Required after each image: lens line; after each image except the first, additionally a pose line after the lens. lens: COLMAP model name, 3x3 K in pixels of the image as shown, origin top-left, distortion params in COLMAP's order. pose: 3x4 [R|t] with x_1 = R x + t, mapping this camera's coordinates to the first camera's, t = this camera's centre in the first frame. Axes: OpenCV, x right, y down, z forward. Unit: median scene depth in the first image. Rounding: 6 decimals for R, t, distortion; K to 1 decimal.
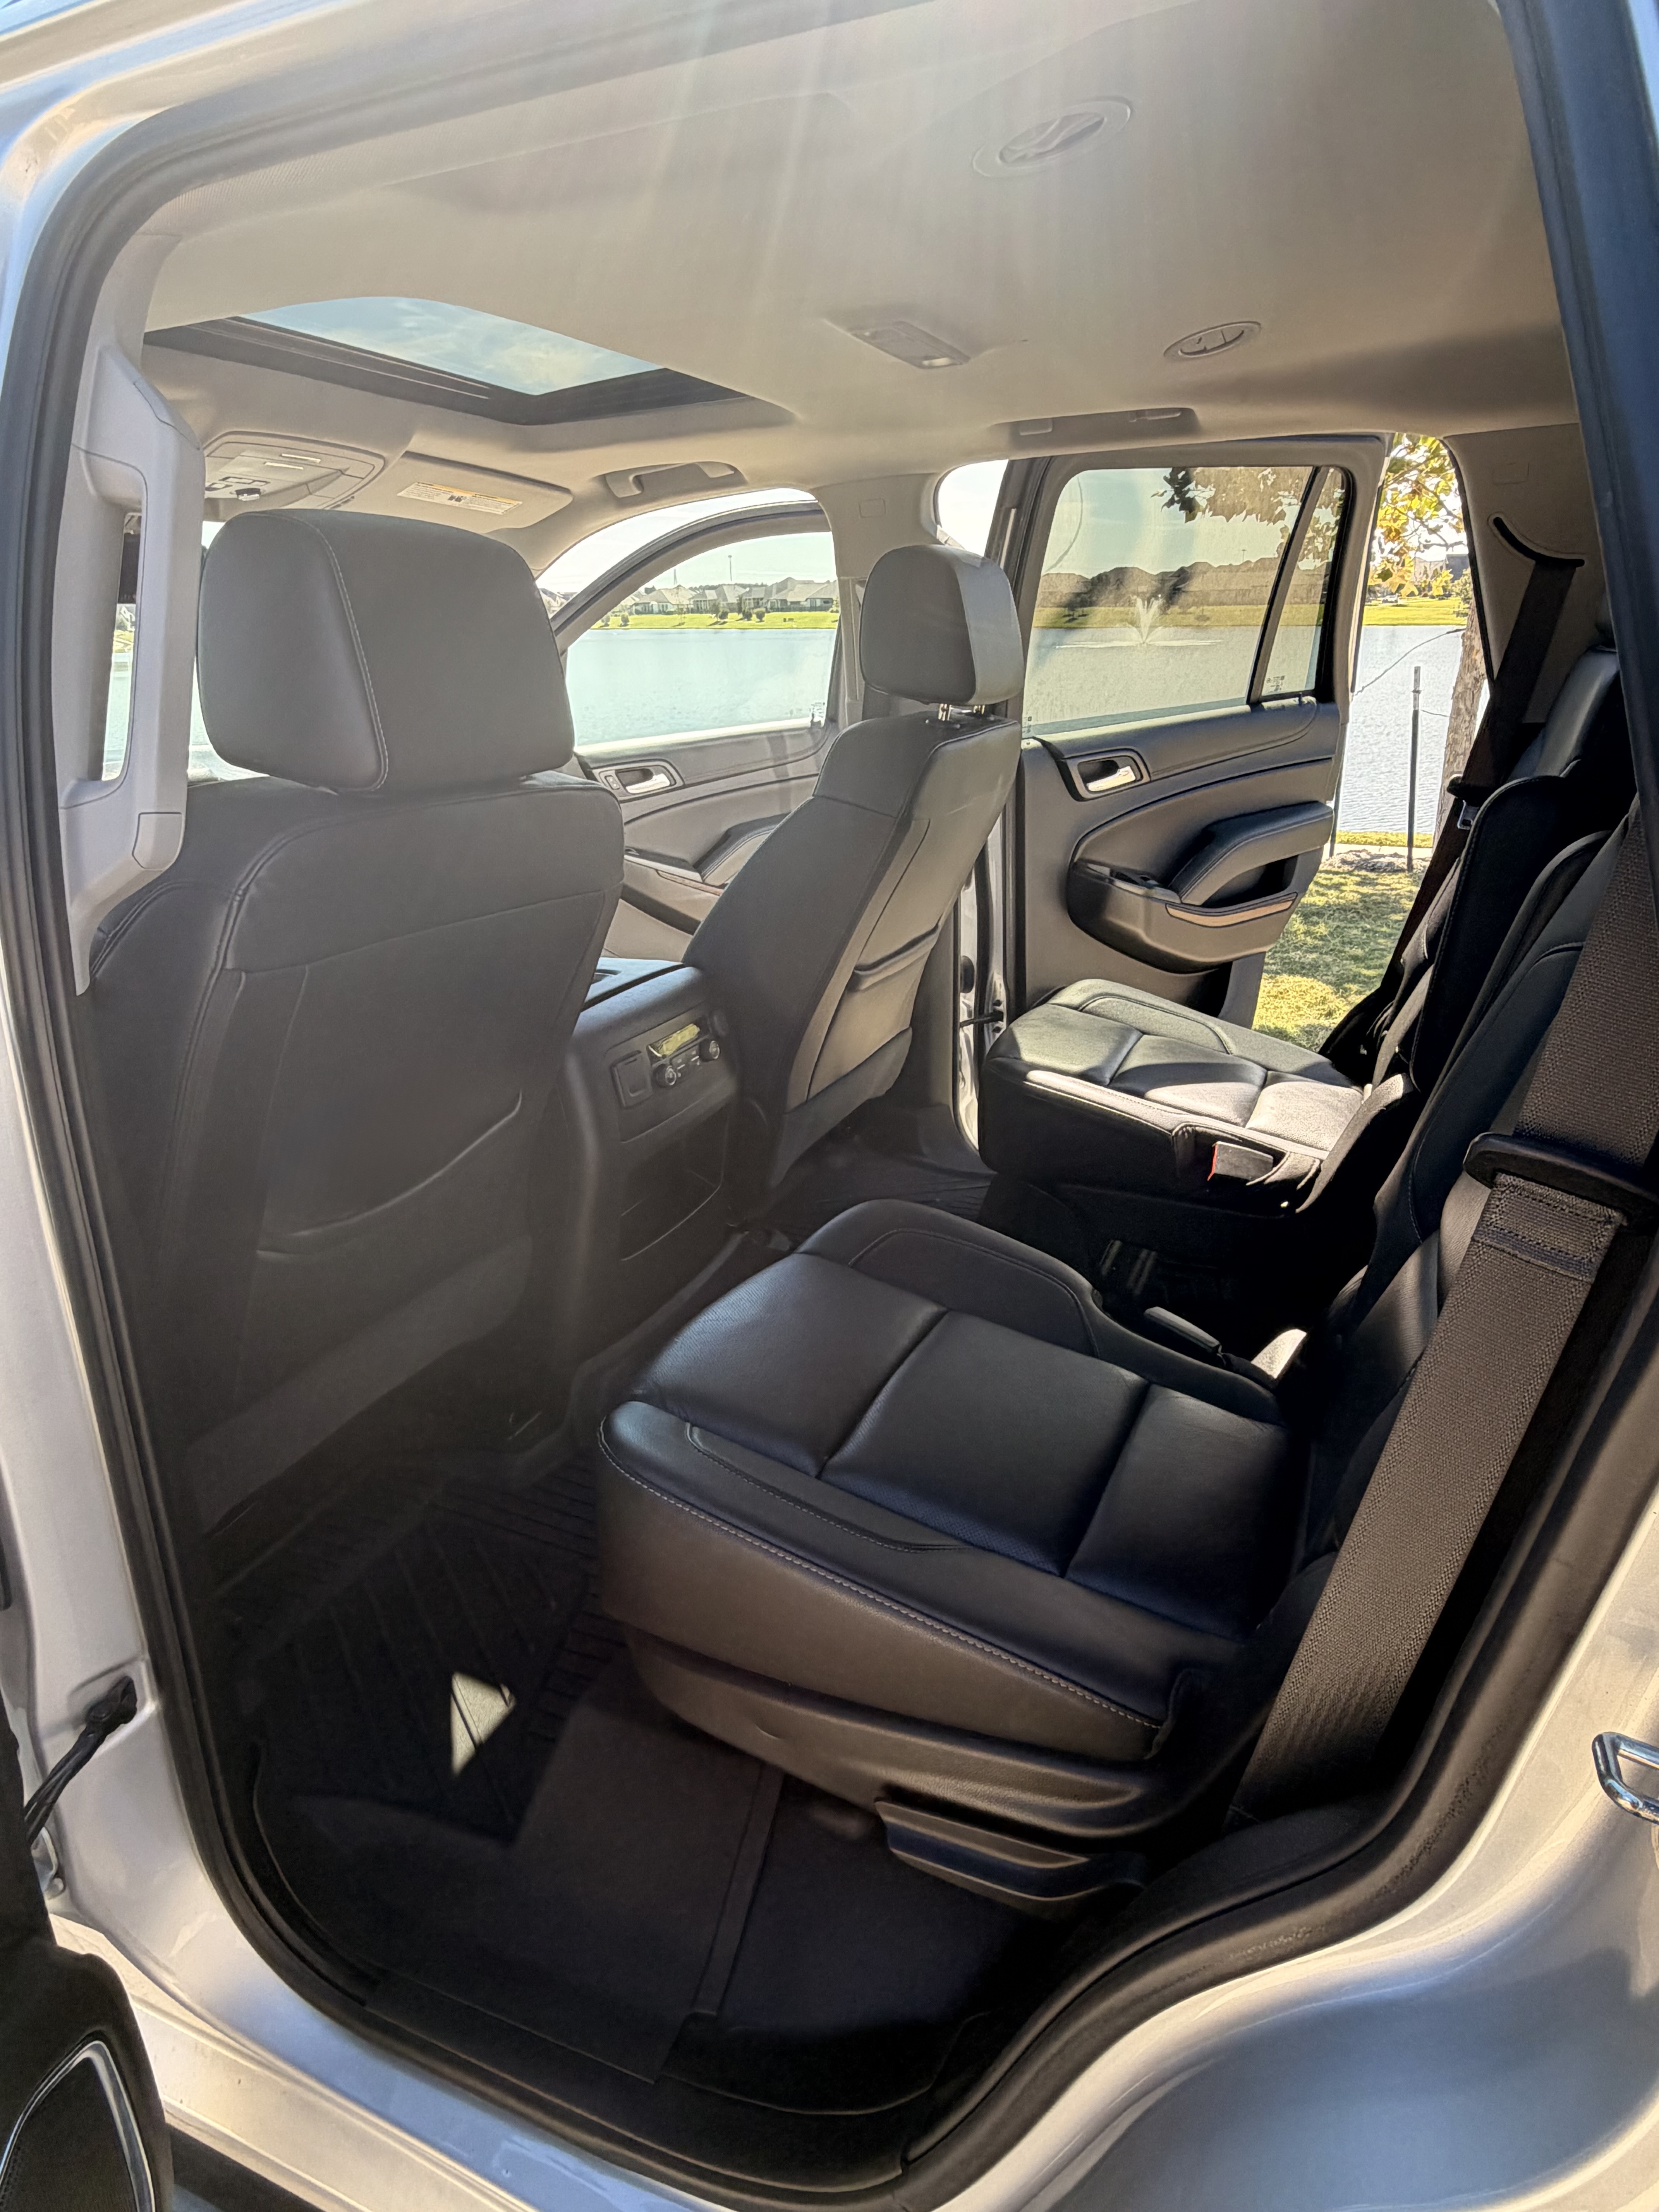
lens RADIAL K [[1279.5, 0, 826.5], [0, 1279.5, 1091.2], [0, 0, 1]] dist [-0.008564, 0.005158]
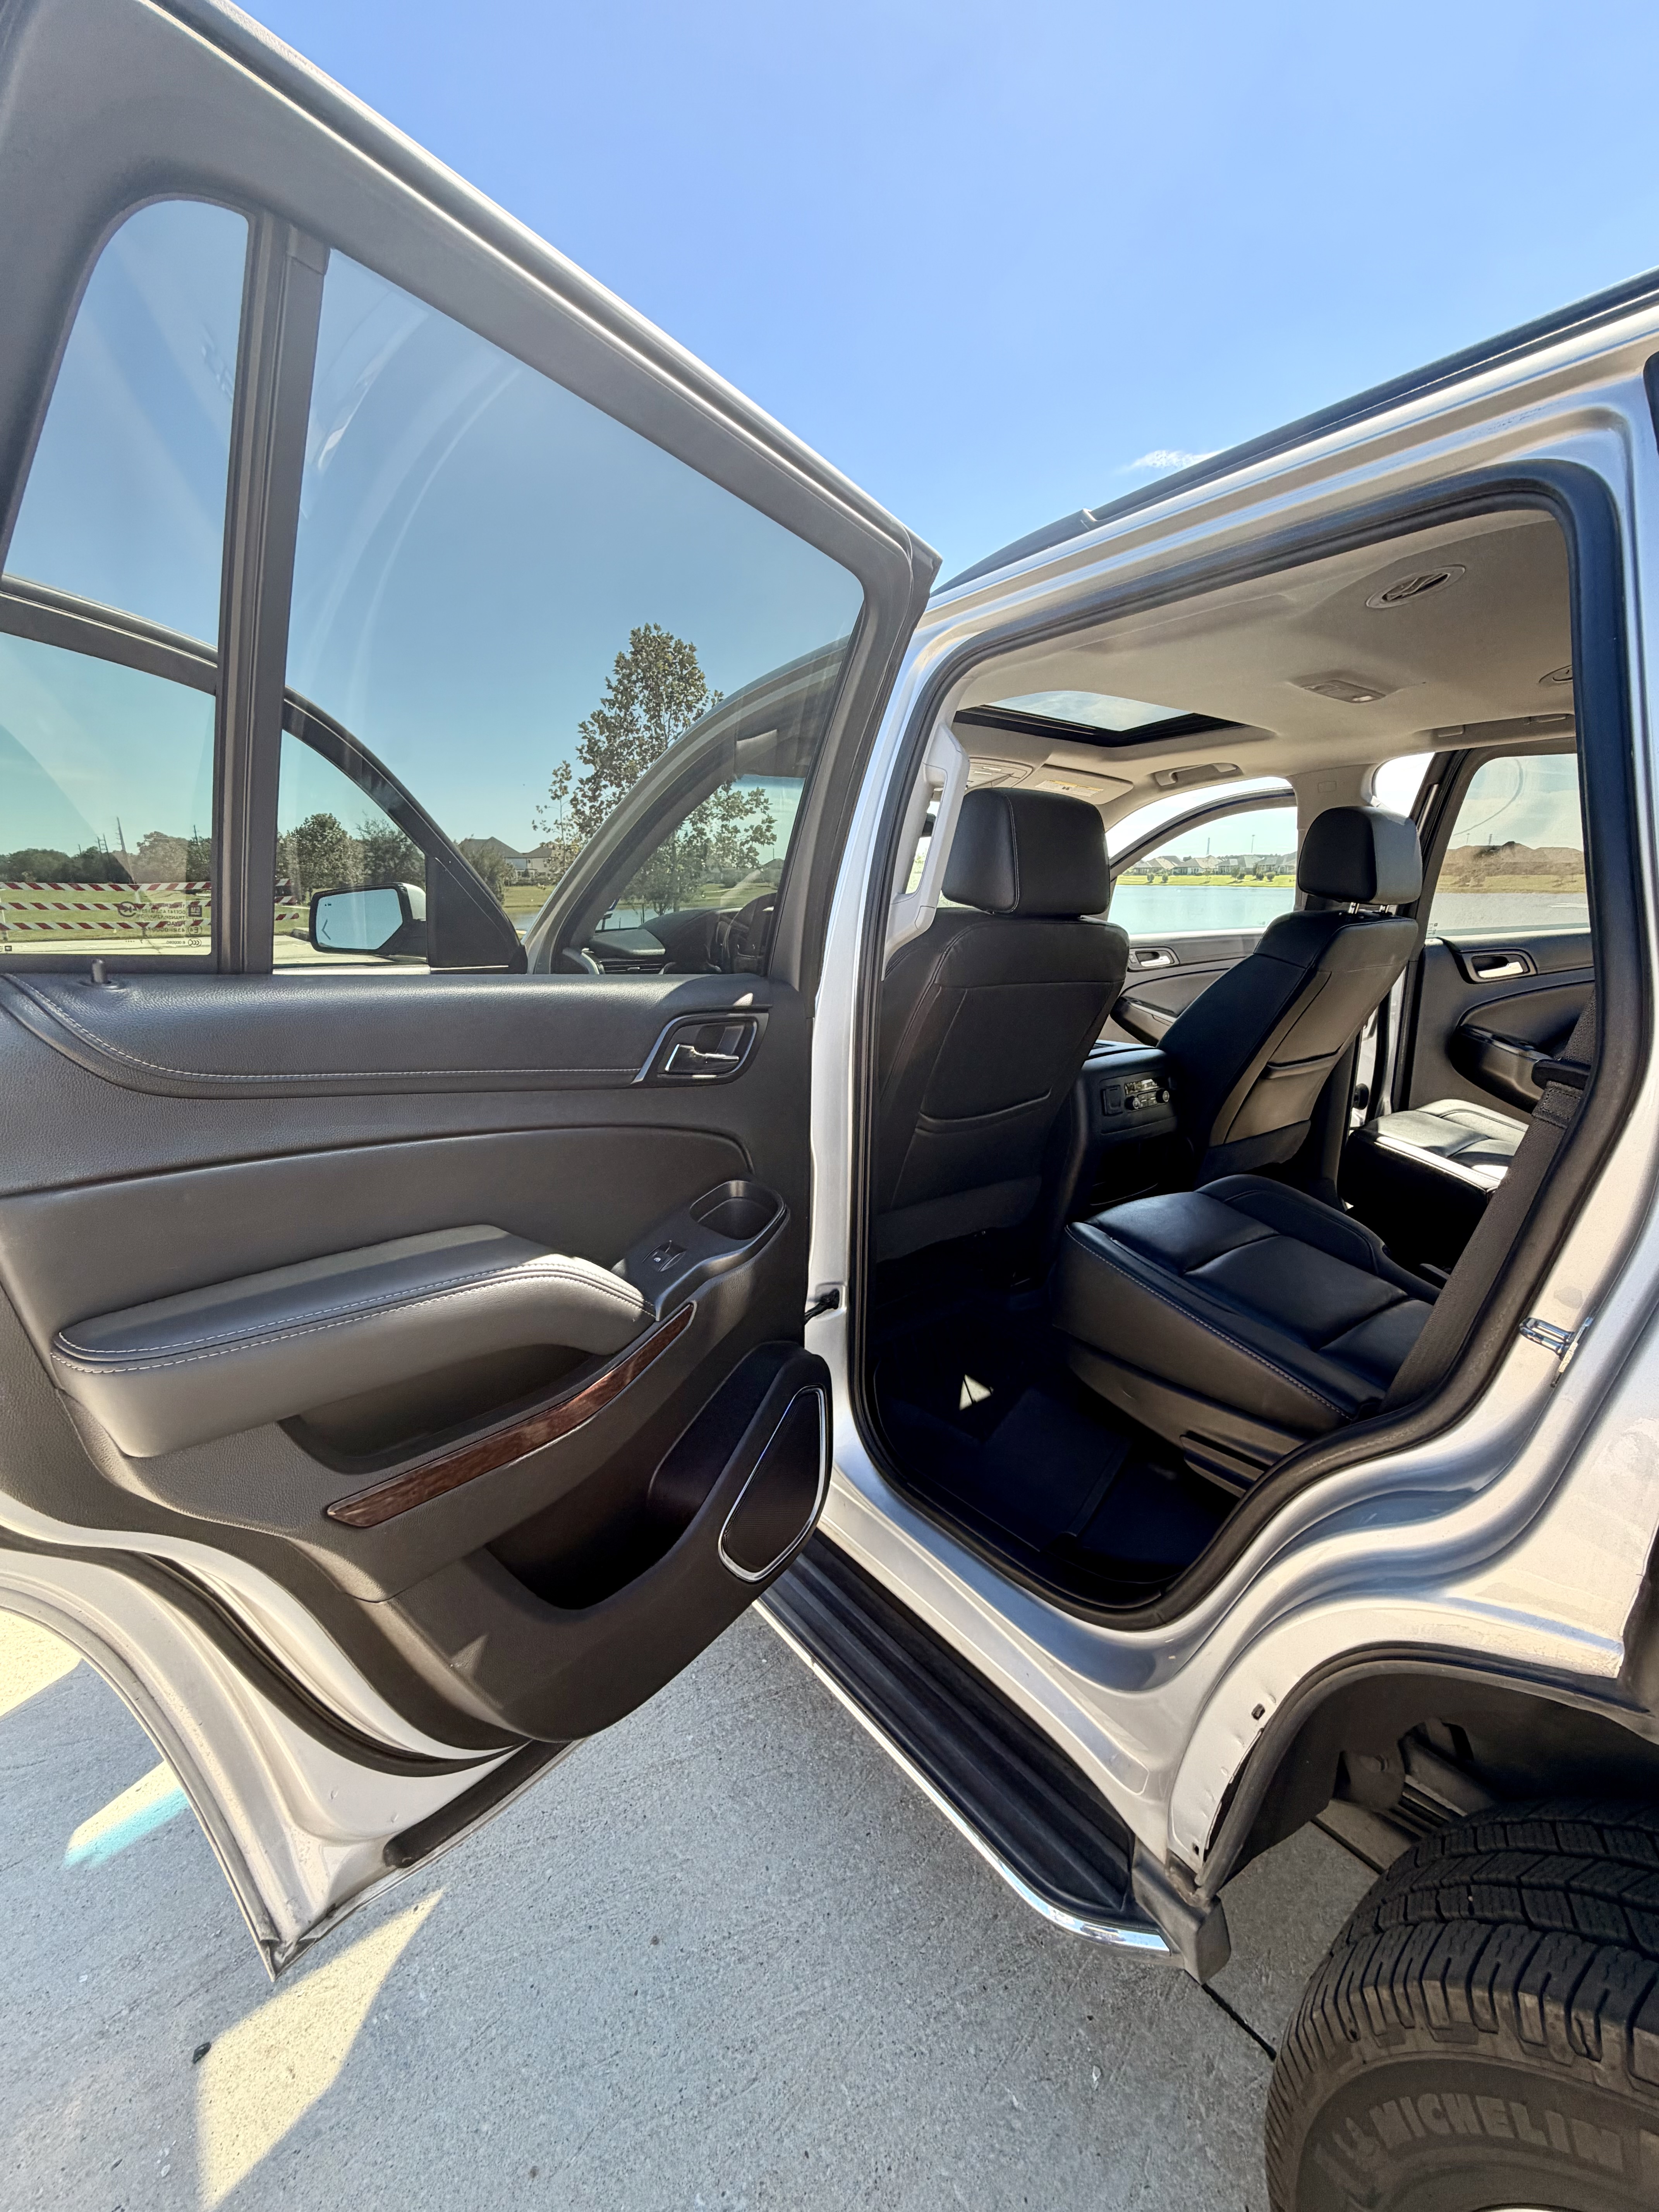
lens RADIAL K [[878.5, 0, 829.2], [0, 878.5, 1112.2], [0, 0, 1]] dist [0.001558, -0.000691]
pose [[0.877358, 0.138924, -0.459286, 0.052087], [-0.180368, 0.982458, -0.047378, 0.109727], [0.444647, 0.124407, 0.887024, -0.203680]]
